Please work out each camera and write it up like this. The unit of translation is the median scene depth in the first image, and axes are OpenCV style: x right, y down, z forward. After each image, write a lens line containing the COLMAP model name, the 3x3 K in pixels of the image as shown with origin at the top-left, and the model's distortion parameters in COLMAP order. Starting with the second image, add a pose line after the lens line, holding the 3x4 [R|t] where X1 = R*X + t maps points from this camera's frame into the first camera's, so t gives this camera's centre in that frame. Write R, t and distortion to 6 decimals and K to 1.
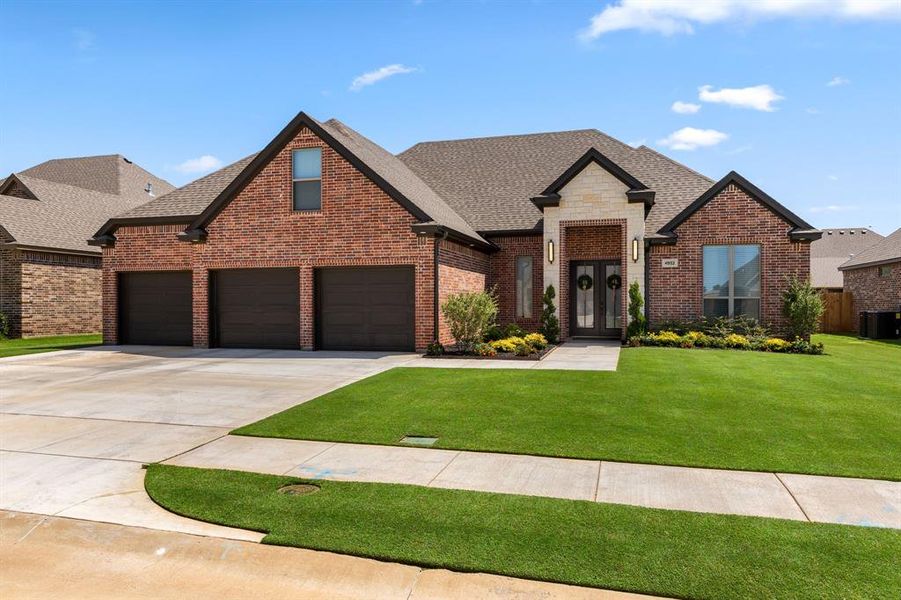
lens RADIAL K [[621.0, 0, 450.5], [0, 621.0, 300.0], [0, 0, 1]] dist [-0.000847, -0.000463]
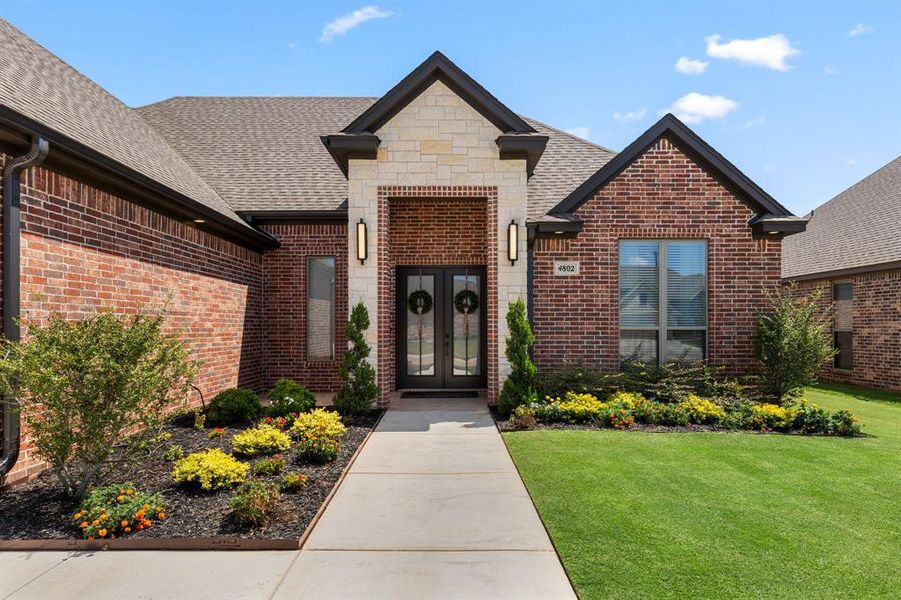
lens RADIAL K [[527.0, 0, 449.8], [0, 527.0, 324.6], [0, 0, 1]] dist [0.001050, 0.000221]
pose [[0.957193, 0.001089, 0.289449, 0.107229], [-0.000799, 0.999999, -0.001121, -0.006351], [-0.289450, 0.000841, 0.957193, 0.565671]]
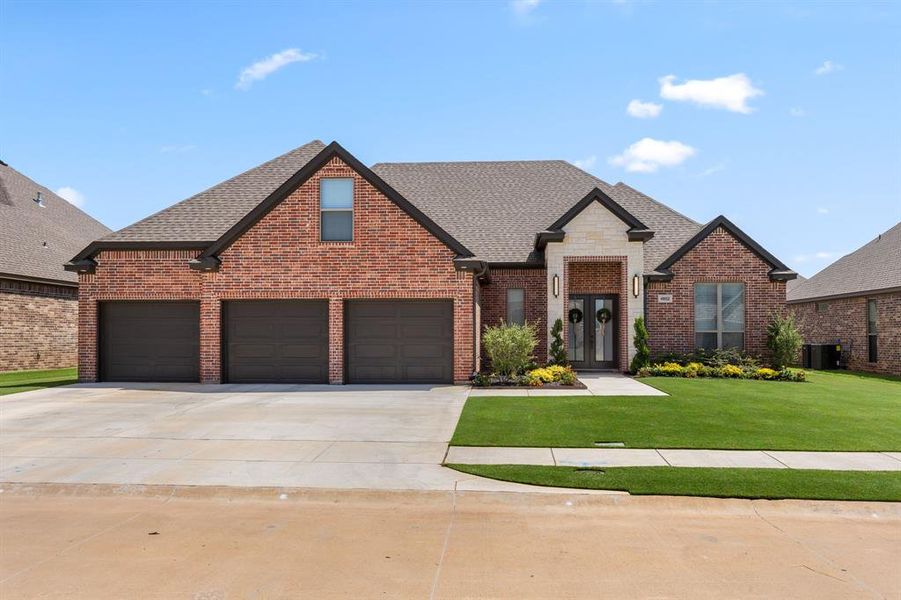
lens RADIAL K [[747.1, 0, 450.8], [0, 747.1, 315.2], [0, 0, 1]] dist [0.001281, -0.000141]
pose [[0.976956, 0.007620, 0.213306, -0.280999], [-0.002757, 0.999730, -0.023083, -0.000760], [-0.213424, 0.021963, 0.976713, -0.172740]]
